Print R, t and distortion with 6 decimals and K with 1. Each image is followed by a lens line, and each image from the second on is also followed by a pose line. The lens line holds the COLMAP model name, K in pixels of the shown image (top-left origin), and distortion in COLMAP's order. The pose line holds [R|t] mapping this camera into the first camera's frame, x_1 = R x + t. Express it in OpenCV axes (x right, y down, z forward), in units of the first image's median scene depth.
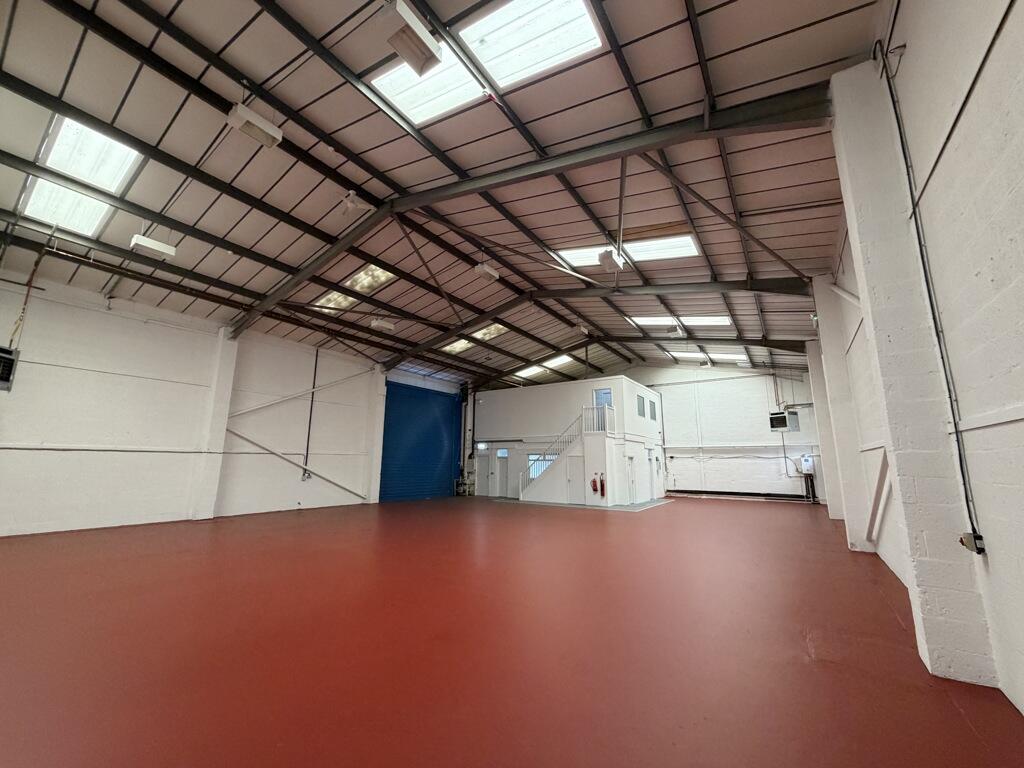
lens RADIAL K [[411.0, 0, 518.1], [0, 411.0, 357.9], [0, 0, 1]] dist [0.000371, -0.000142]
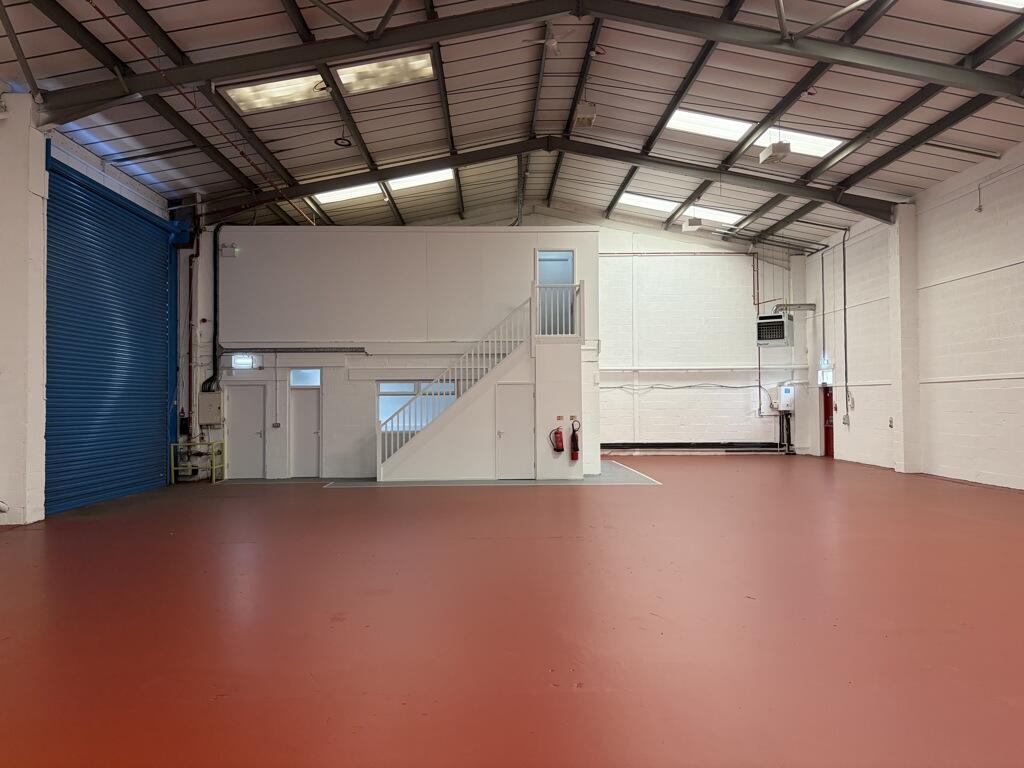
lens RADIAL K [[788.8, 0, 537.9], [0, 788.8, 348.2], [0, 0, 1]] dist [0.017282, 0.005402]
pose [[0.806446, 0.027238, 0.590679, -0.341535], [-0.131969, 0.982033, 0.134891, 0.064558], [-0.576392, -0.186734, 0.795552, 0.237321]]
